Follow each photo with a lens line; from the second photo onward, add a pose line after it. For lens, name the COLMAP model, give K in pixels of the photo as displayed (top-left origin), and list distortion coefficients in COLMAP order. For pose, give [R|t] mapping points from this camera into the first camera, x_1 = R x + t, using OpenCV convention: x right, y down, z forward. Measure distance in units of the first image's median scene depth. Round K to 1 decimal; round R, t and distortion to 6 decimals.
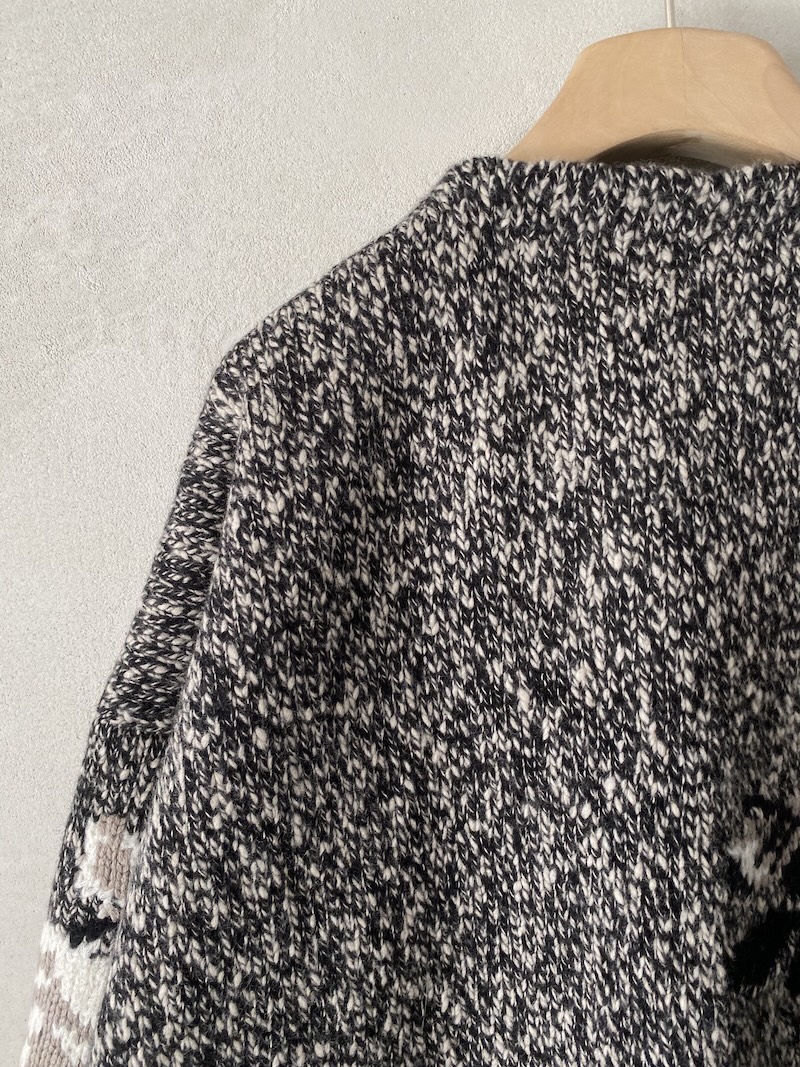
lens RADIAL K [[691.7, 0, 400.0], [0, 691.7, 533.5], [0, 0, 1]] dist [0.059201, -0.079372]
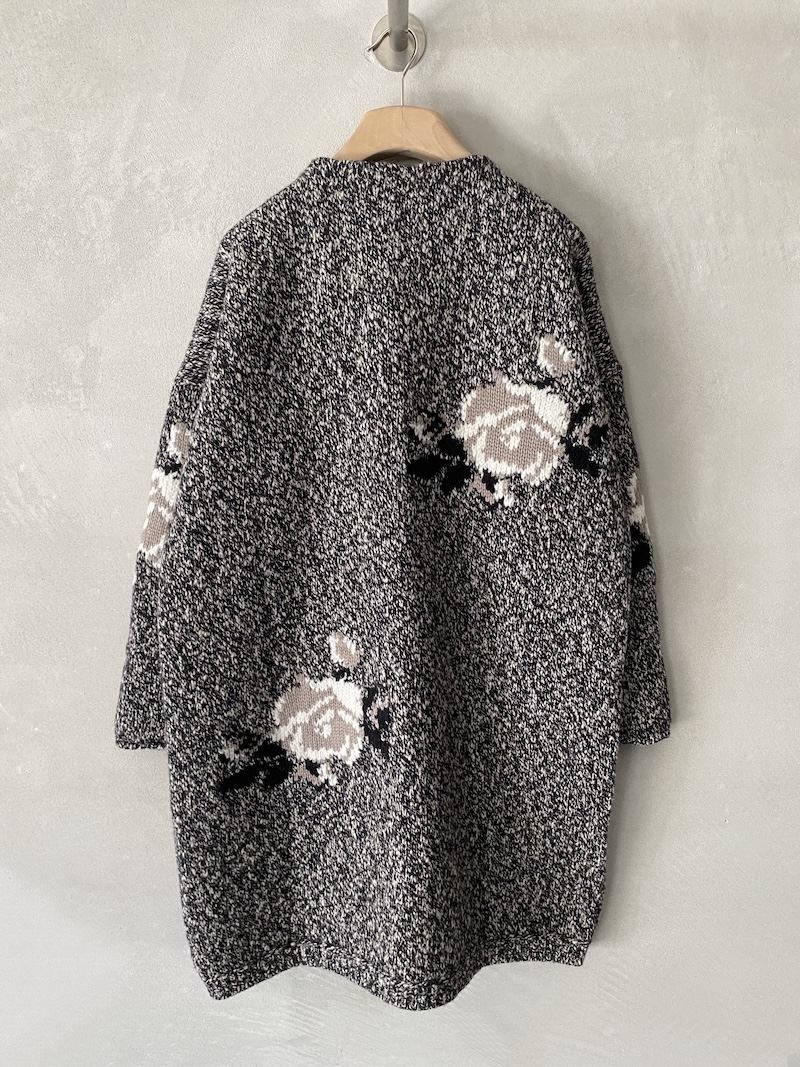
lens RADIAL K [[719.4, 0, 407.4], [0, 719.4, 532.6], [0, 0, 1]] dist [0.063992, -0.119899]
pose [[0.999847, 0.017301, -0.002558, 0.464895], [-0.017017, 0.996164, 0.085838, 0.621328], [0.004033, -0.085781, 0.996306, -1.822739]]
